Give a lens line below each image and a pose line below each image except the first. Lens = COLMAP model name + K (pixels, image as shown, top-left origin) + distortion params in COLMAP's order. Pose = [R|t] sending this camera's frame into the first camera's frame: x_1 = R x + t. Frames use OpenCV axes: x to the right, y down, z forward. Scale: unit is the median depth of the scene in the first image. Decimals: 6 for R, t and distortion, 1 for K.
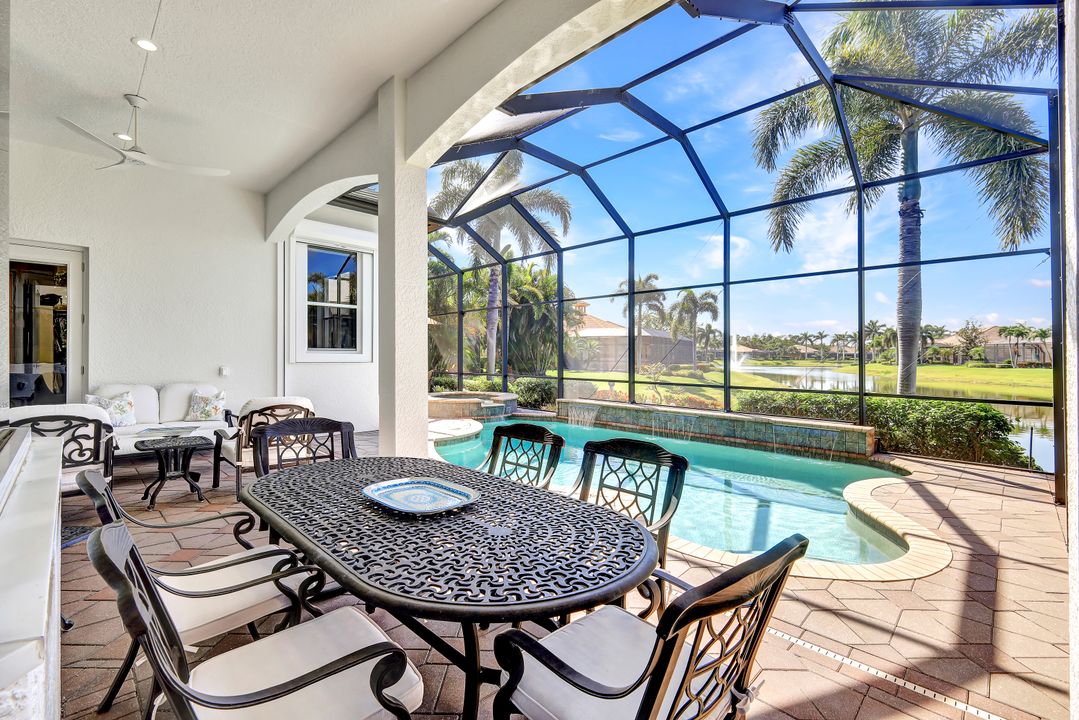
lens RADIAL K [[471.1, 0, 543.1], [0, 471.1, 359.2], [0, 0, 1]] dist [0.002705, -0.002159]
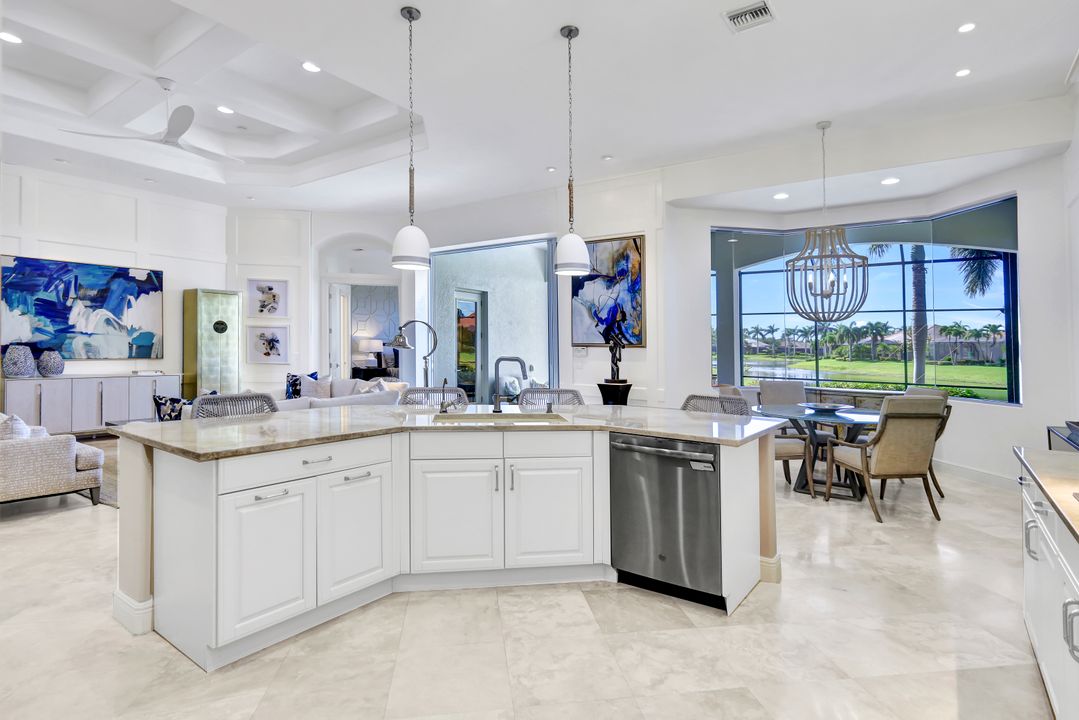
lens RADIAL K [[547.8, 0, 549.3], [0, 547.8, 339.7], [0, 0, 1]] dist [-0.000546, 0.001249]
pose [[0.987875, 0.013247, 0.154688, -0.743012], [-0.009950, 0.999707, -0.022071, -0.019248], [-0.154935, 0.020264, 0.987717, -0.642959]]
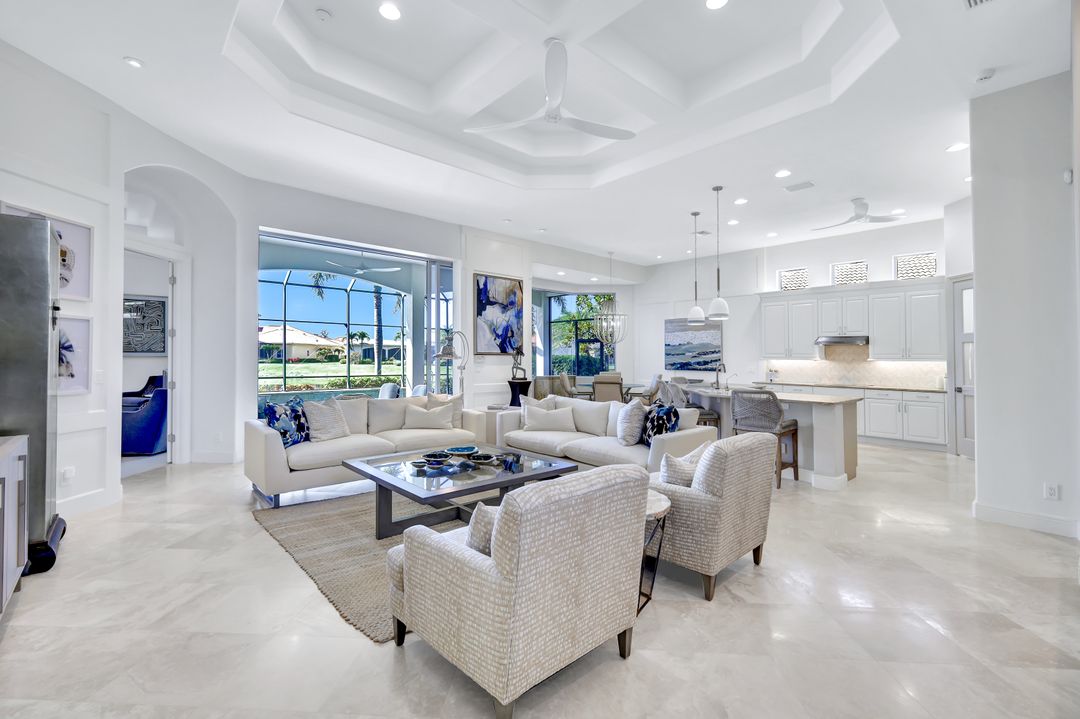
lens RADIAL K [[471.5, 0, 540.7], [0, 471.5, 342.2], [0, 0, 1]] dist [0.002705, -0.002159]
pose [[0.062758, 0.026199, 0.997685, -1.689548], [-0.001923, 0.999657, -0.026130, -0.030931], [-0.998027, -0.000278, 0.062787, 0.173485]]
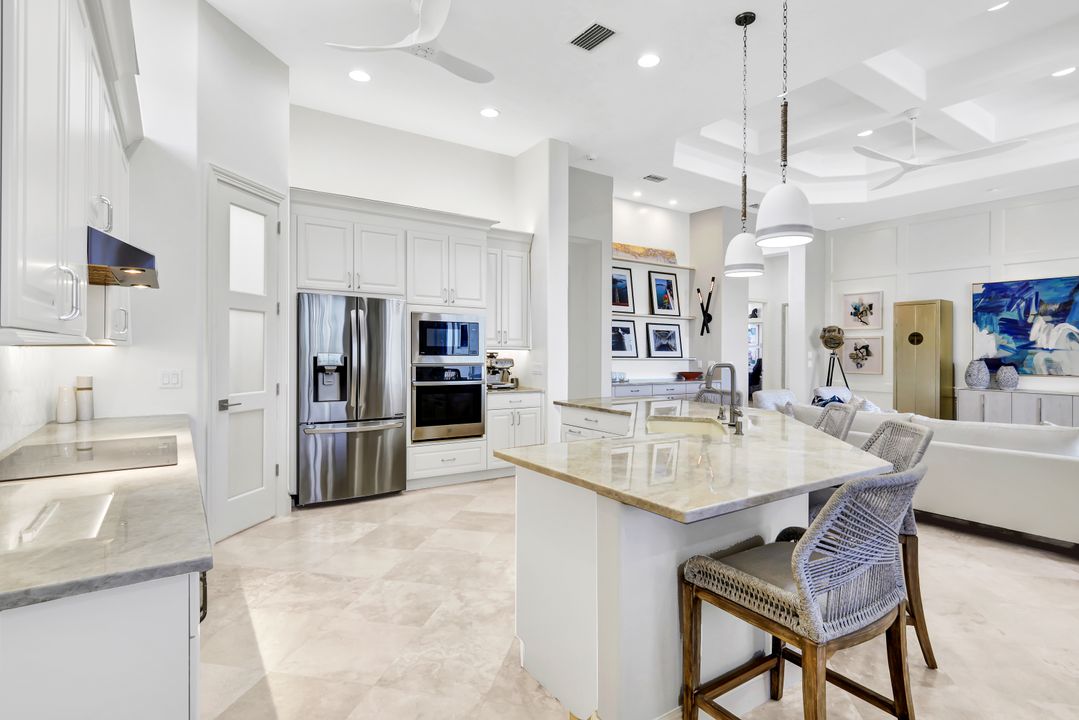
lens RADIAL K [[547.8, 0, 530.7], [0, 547.8, 357.0], [0, 0, 1]] dist [-0.000546, 0.001249]
pose [[-0.214913, 0.006393, -0.976612, -0.227203], [-0.020981, 0.999718, 0.011162, -0.021704], [0.976408, 0.022889, -0.214718, -0.195951]]
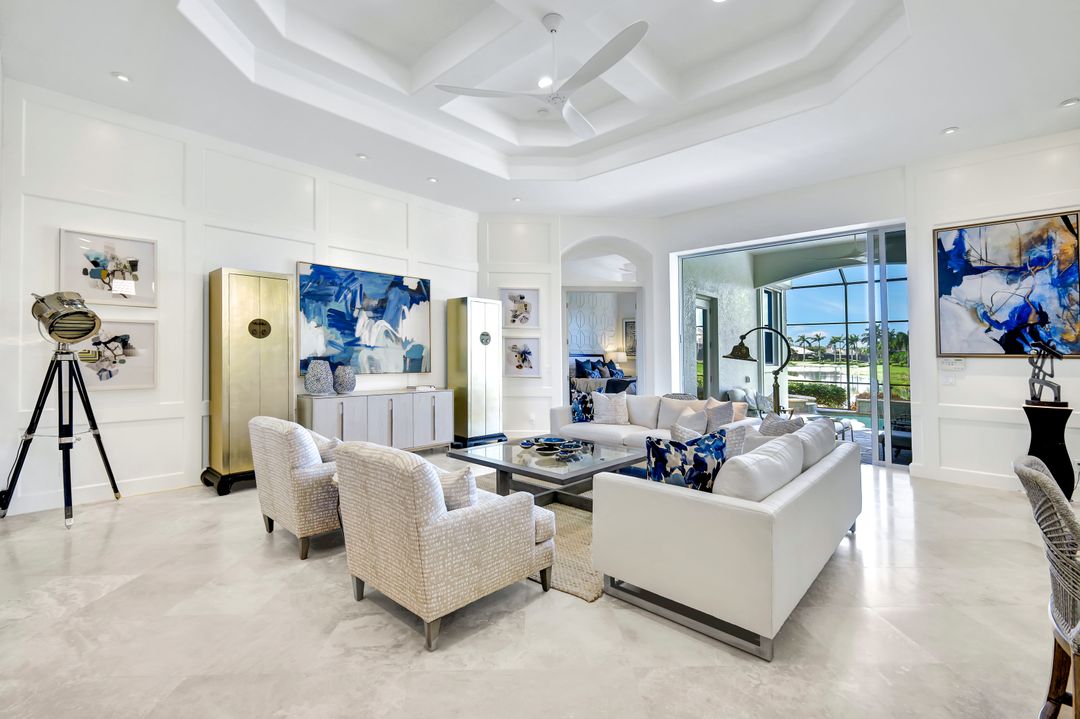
lens RADIAL K [[471.5, 0, 542.2], [0, 471.5, 348.5], [0, 0, 1]] dist [0.002705, -0.002159]
pose [[0.999627, 0.005575, 0.026743, -1.175859], [-0.004977, 0.999737, -0.022380, -0.024395], [-0.026861, 0.022239, 0.999392, -0.316858]]
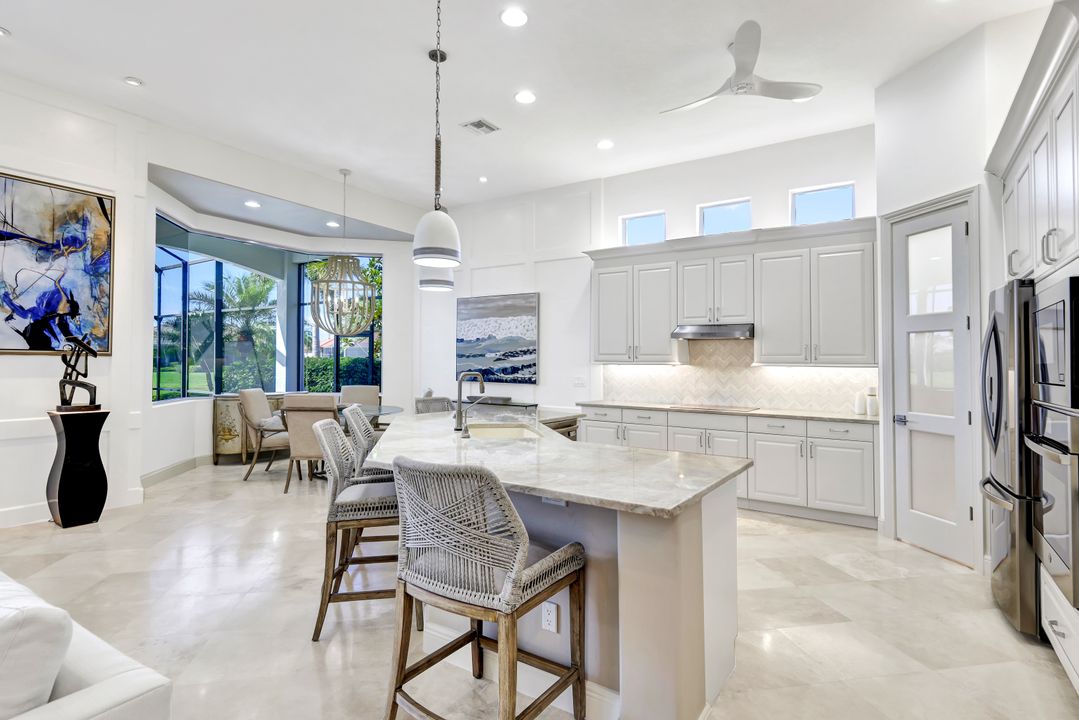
lens RADIAL K [[547.8, 0, 544.3], [0, 547.8, 341.9], [0, 0, 1]] dist [-0.000546, 0.001249]
pose [[-0.194042, 0.029952, 0.980536, -1.210219], [-0.003544, 0.999506, -0.031233, -0.026572], [-0.980987, -0.009536, -0.193840, -0.102183]]
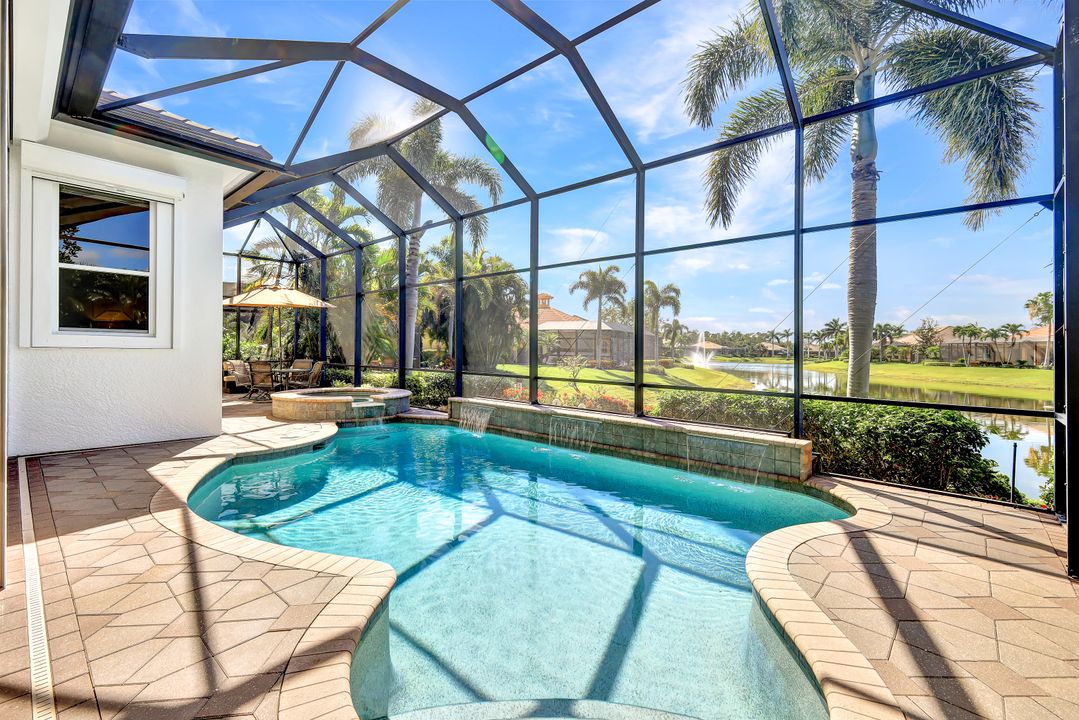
lens RADIAL K [[471.1, 0, 543.6], [0, 471.1, 354.5], [0, 0, 1]] dist [0.002705, -0.002159]
pose [[0.998432, 0.010514, 0.054987, 0.157049], [-0.010570, 0.999944, 0.000736, 0.007384], [-0.054977, -0.001316, 0.998487, 0.184663]]
